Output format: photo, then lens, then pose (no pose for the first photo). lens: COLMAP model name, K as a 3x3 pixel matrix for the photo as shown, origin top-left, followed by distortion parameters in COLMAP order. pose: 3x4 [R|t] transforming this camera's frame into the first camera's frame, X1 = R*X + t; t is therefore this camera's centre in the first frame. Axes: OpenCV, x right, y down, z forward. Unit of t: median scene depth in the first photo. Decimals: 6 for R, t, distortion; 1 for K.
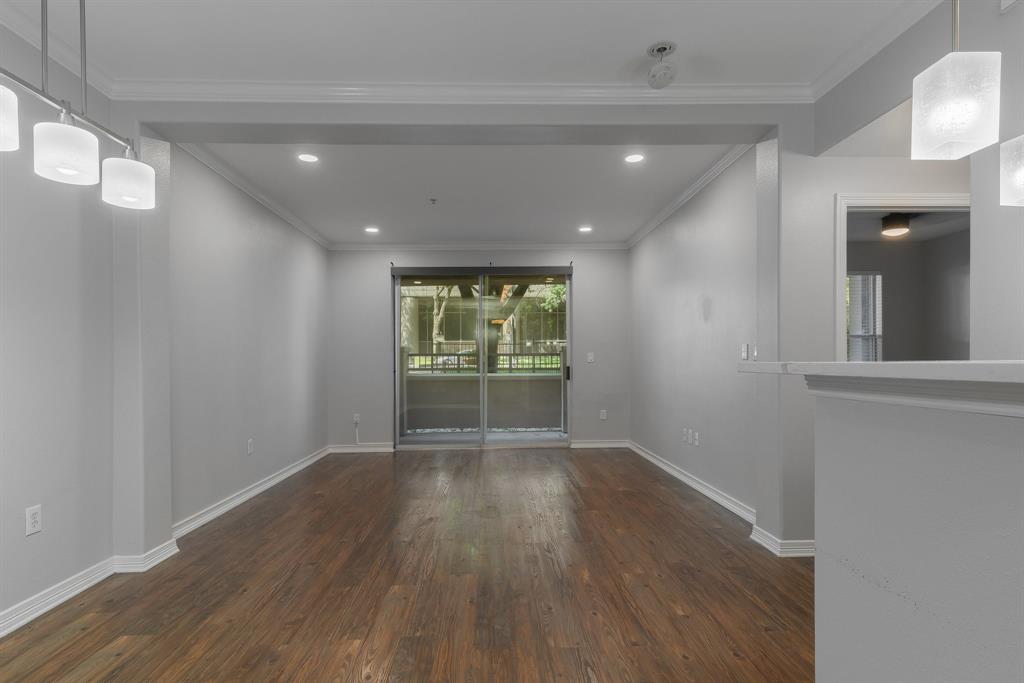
lens RADIAL K [[523.0, 0, 510.3], [0, 523.0, 366.4], [0, 0, 1]] dist [0.003087, -0.000113]
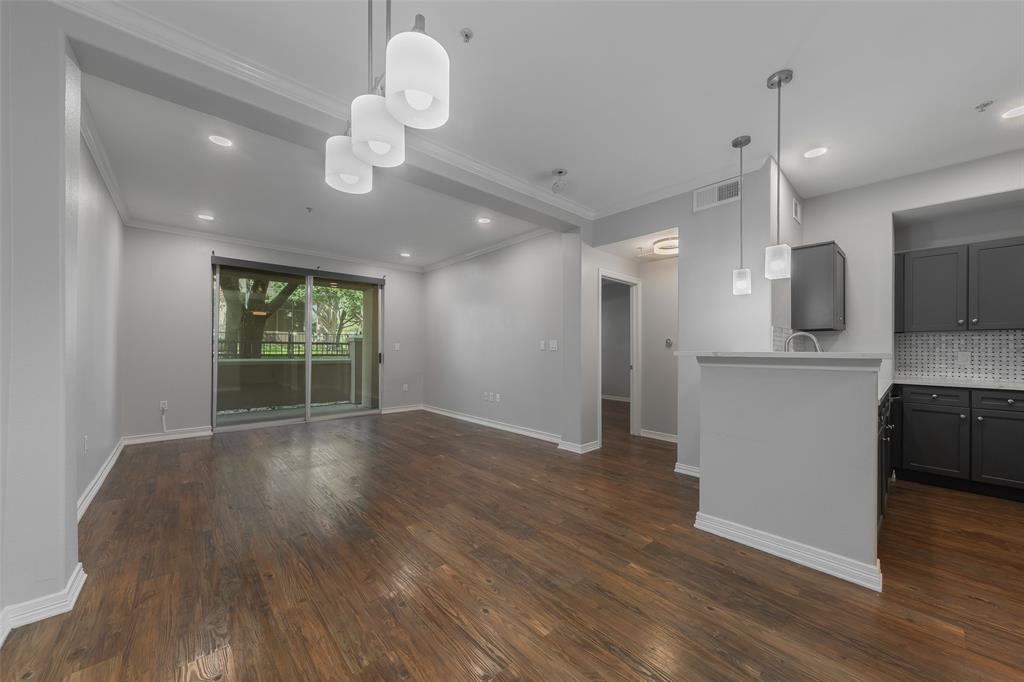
lens RADIAL K [[364.1, 0, 514.7], [0, 364.1, 350.5], [0, 0, 1]] dist [-0.003708, -0.000147]
pose [[0.760714, 0.012105, 0.648975, -0.528107], [-0.005294, 0.999909, -0.012446, 0.006684], [-0.649066, 0.006032, 0.760708, 0.150624]]
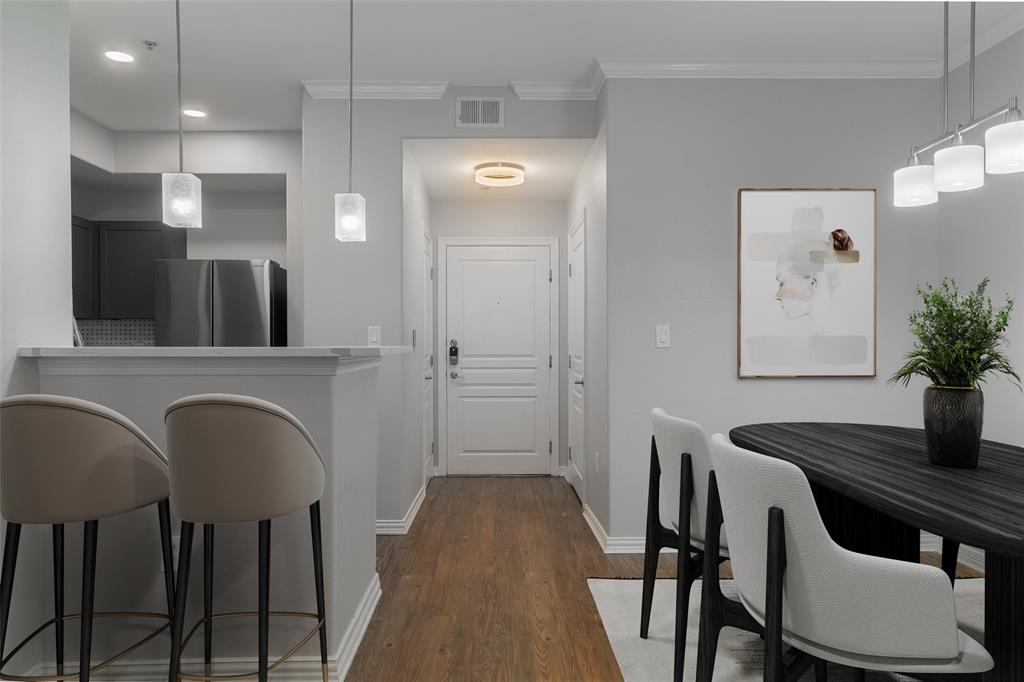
lens RADIAL K [[676.8, 0, 512.0], [0, 676.8, 341.0], [0, 0, 1]] dist [-0.003002, -0.000057]
pose [[-0.999865, 0.009905, 0.013102, 0.070830], [0.010031, 0.999904, 0.009555, -0.015016], [-0.013006, 0.009686, -0.999869, 1.237803]]
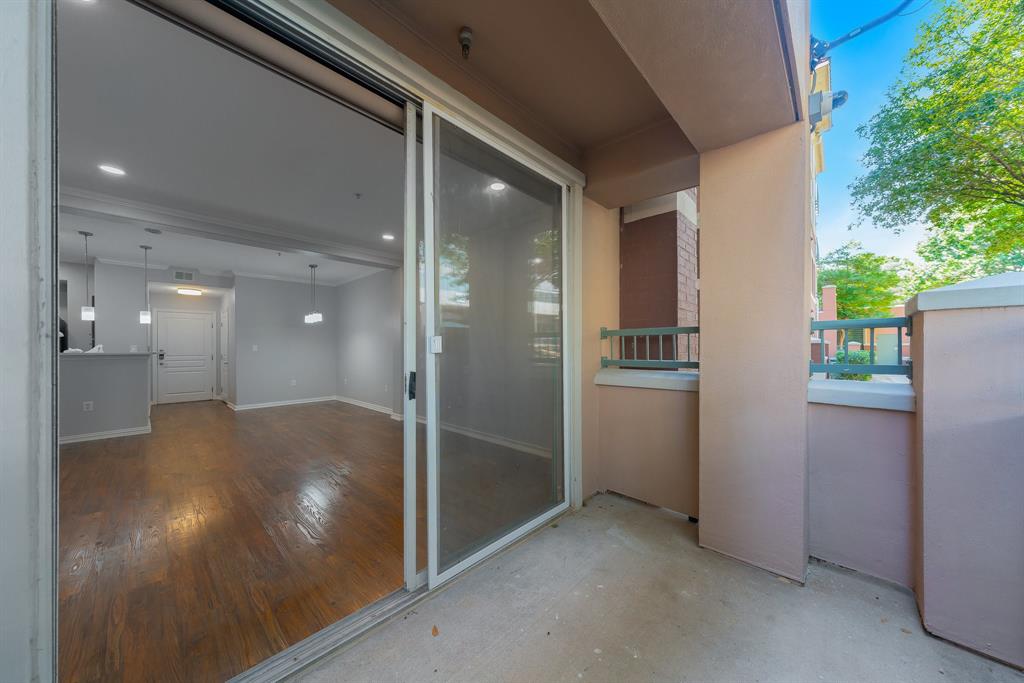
lens RADIAL K [[338.1, 0, 499.2], [0, 338.1, 349.1], [0, 0, 1]] dist [-0.000905, -0.000015]
pose [[-0.725437, 0.012728, -0.688171, 0.176552], [0.001355, 0.999853, 0.017065, -0.042188], [0.688287, 0.011447, -0.725348, 2.738145]]
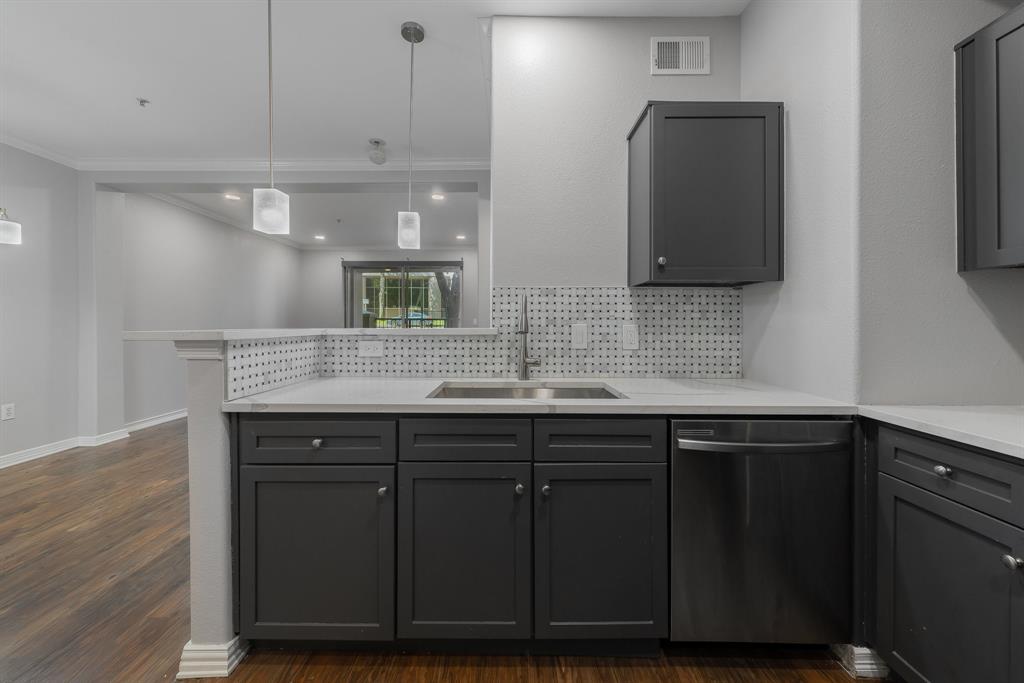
lens RADIAL K [[381.1, 0, 511.6], [0, 381.1, 323.3], [0, 0, 1]] dist [0.000249, 0.000045]
pose [[0.999567, 0.008143, -0.028291, 0.653760], [-0.008458, 0.999903, -0.011036, -0.004578], [0.028198, 0.011270, 0.999539, -0.190663]]
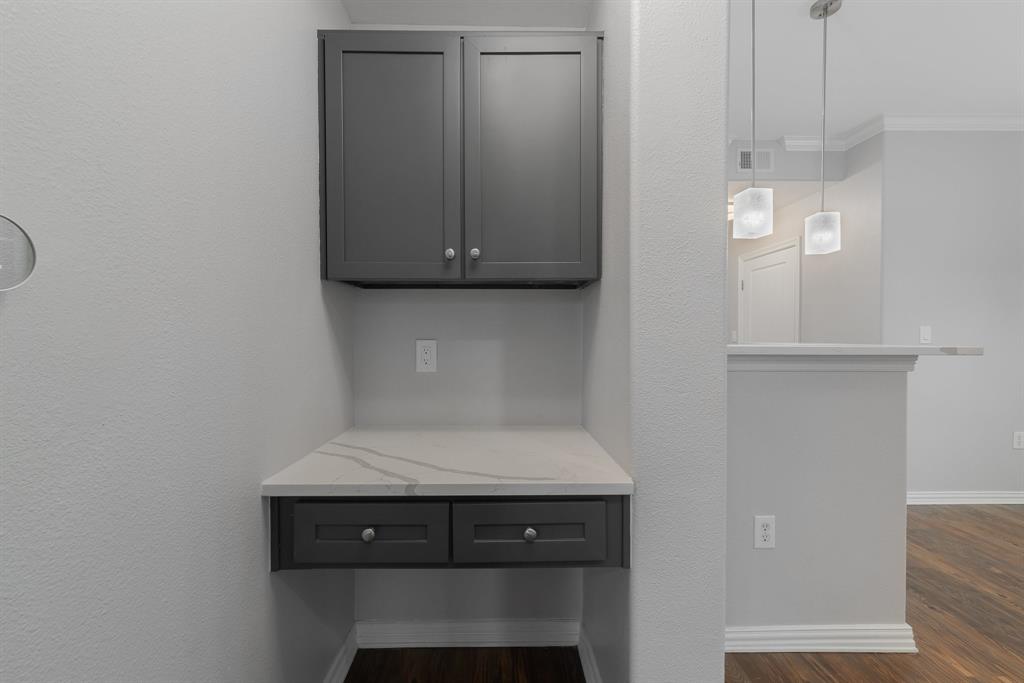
lens RADIAL K [[447.6, 0, 512.0], [0, 447.6, 341.5], [0, 0, 1]] dist [0.002614, 0.000247]
pose [[-0.999903, 0.005769, 0.012715, 0.761495], [0.006023, 0.999781, 0.020034, -0.022345], [-0.012597, 0.020109, -0.999718, 1.045336]]
